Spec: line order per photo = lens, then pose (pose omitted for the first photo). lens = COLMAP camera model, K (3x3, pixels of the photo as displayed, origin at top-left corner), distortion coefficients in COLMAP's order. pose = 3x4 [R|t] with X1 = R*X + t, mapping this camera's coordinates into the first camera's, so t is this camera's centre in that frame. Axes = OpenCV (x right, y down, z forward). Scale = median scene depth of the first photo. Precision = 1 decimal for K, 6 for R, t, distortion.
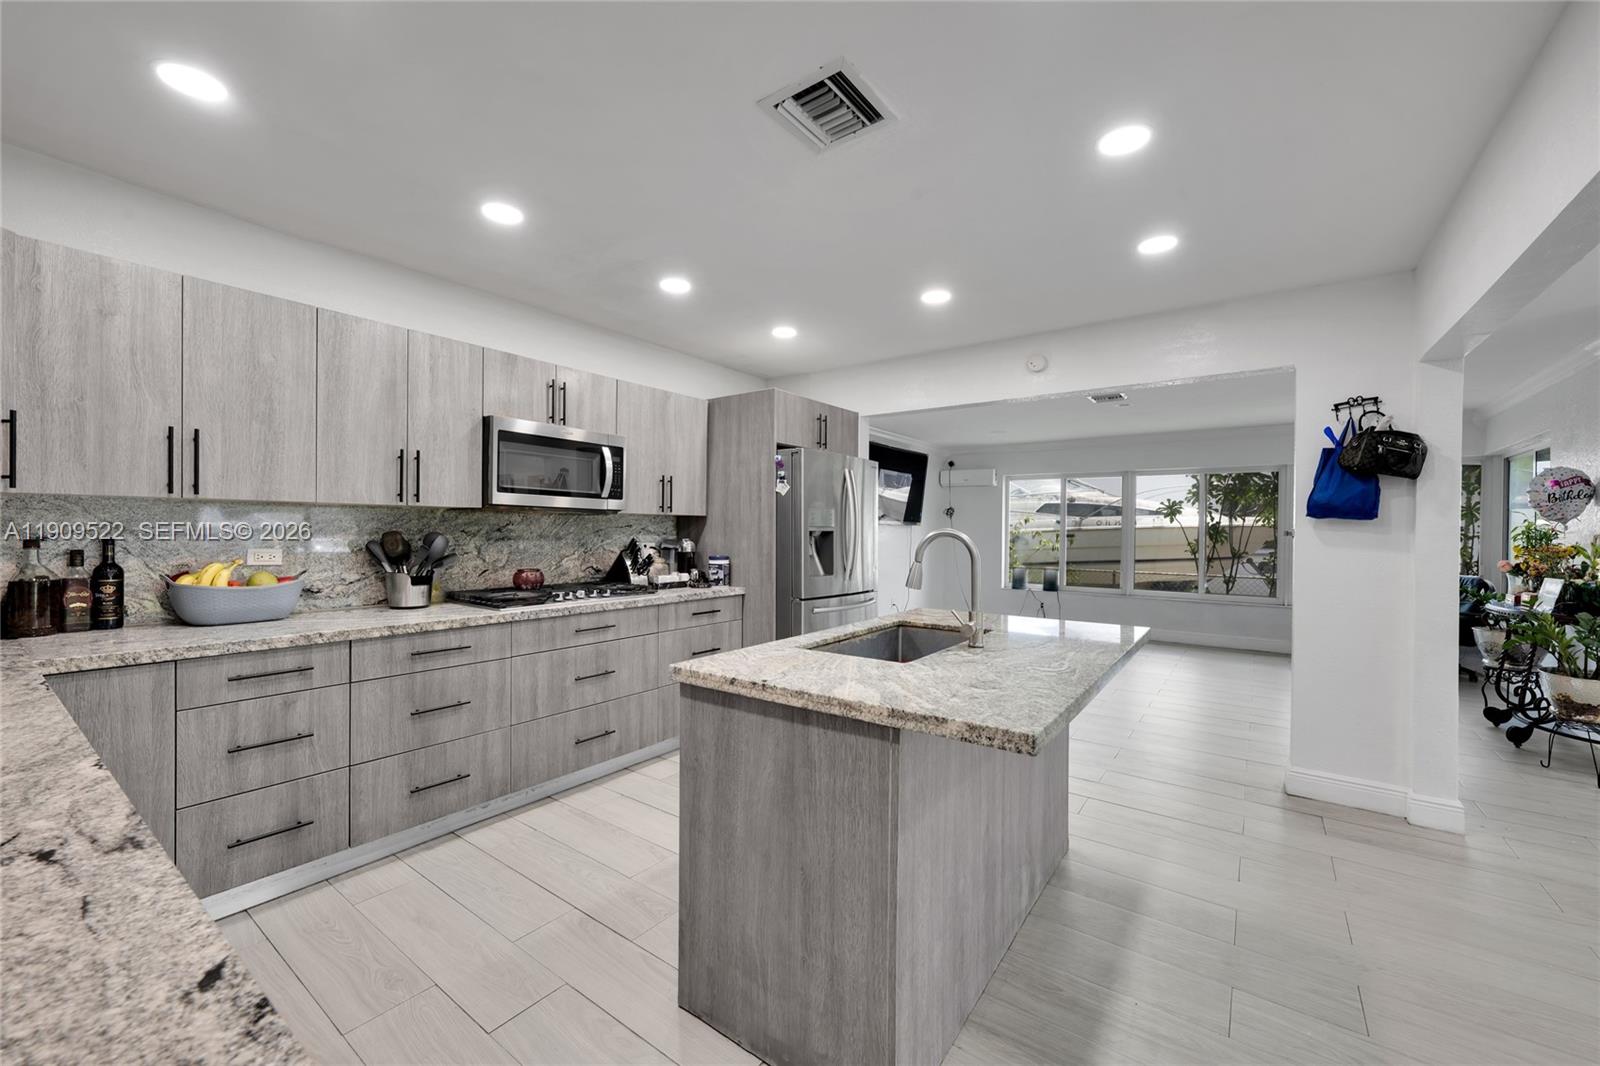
lens RADIAL K [[625.5, 0, 799.0], [0, 625.5, 535.4], [0, 0, 1]] dist [-0.008163, 0.001027]
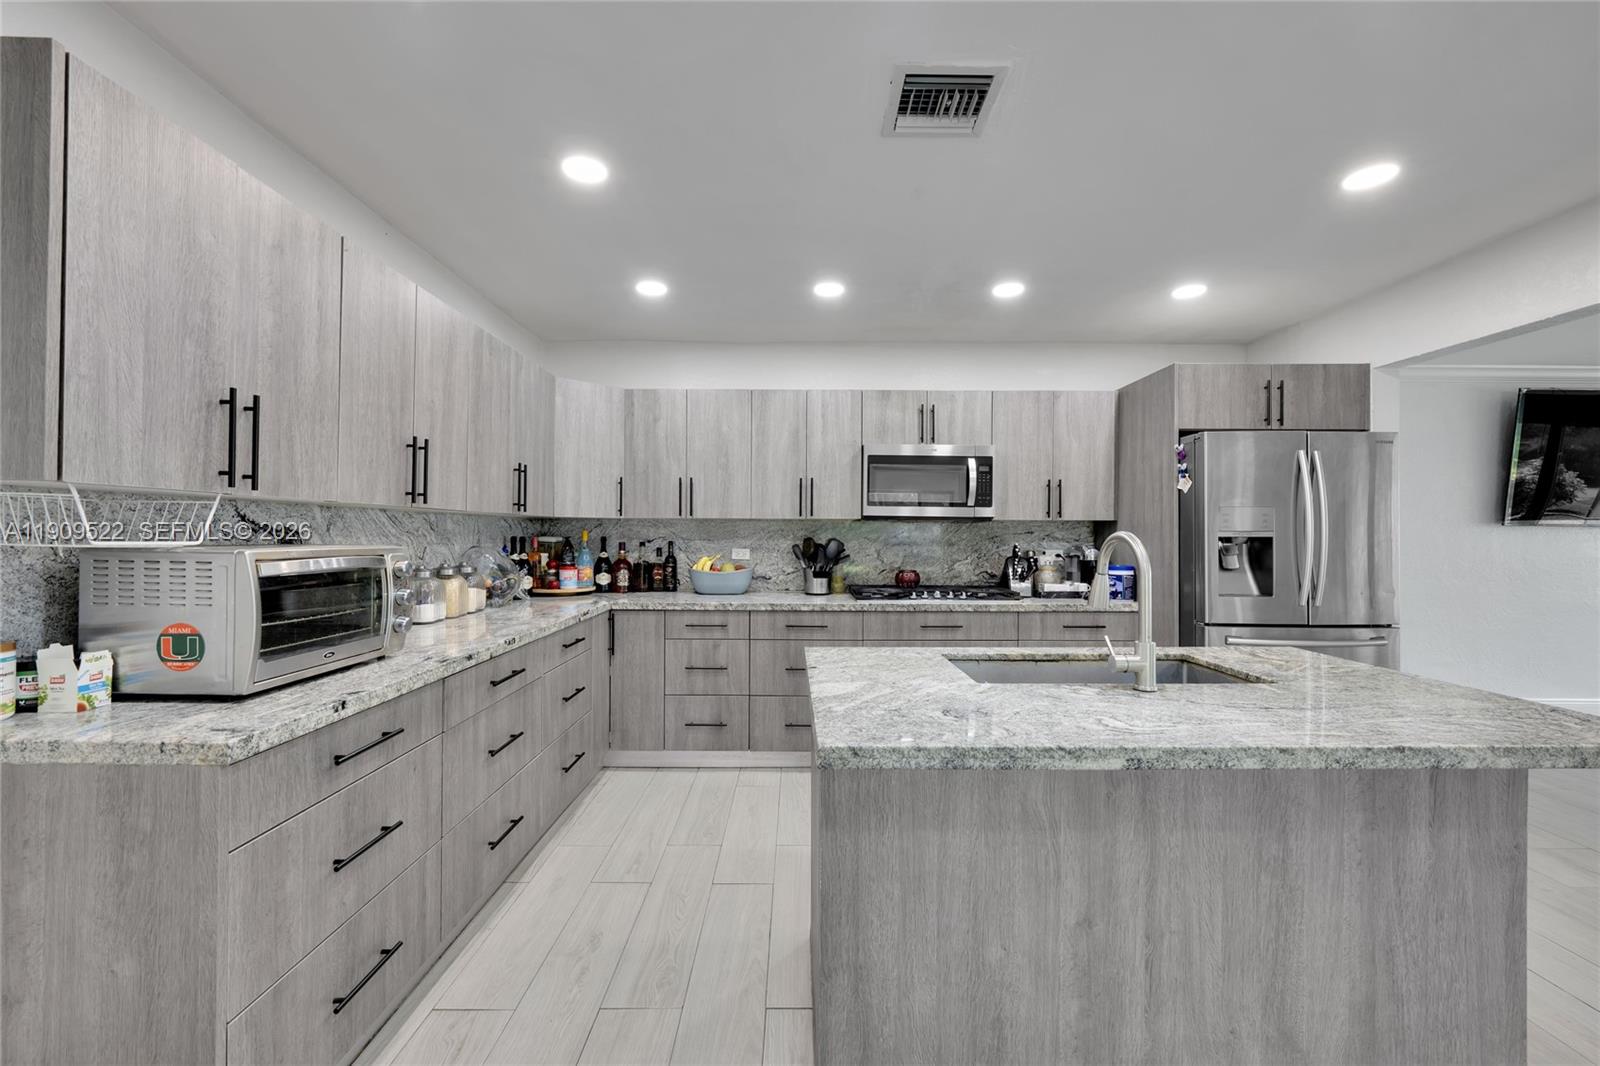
lens RADIAL K [[625.5, 0, 799.9], [0, 625.5, 534.9], [0, 0, 1]] dist [-0.008163, 0.001027]
pose [[0.598939, -0.006410, -0.800769, 0.422228], [-0.006057, 0.999903, -0.012535, 0.004549], [0.800772, 0.012358, 0.598842, 0.153821]]
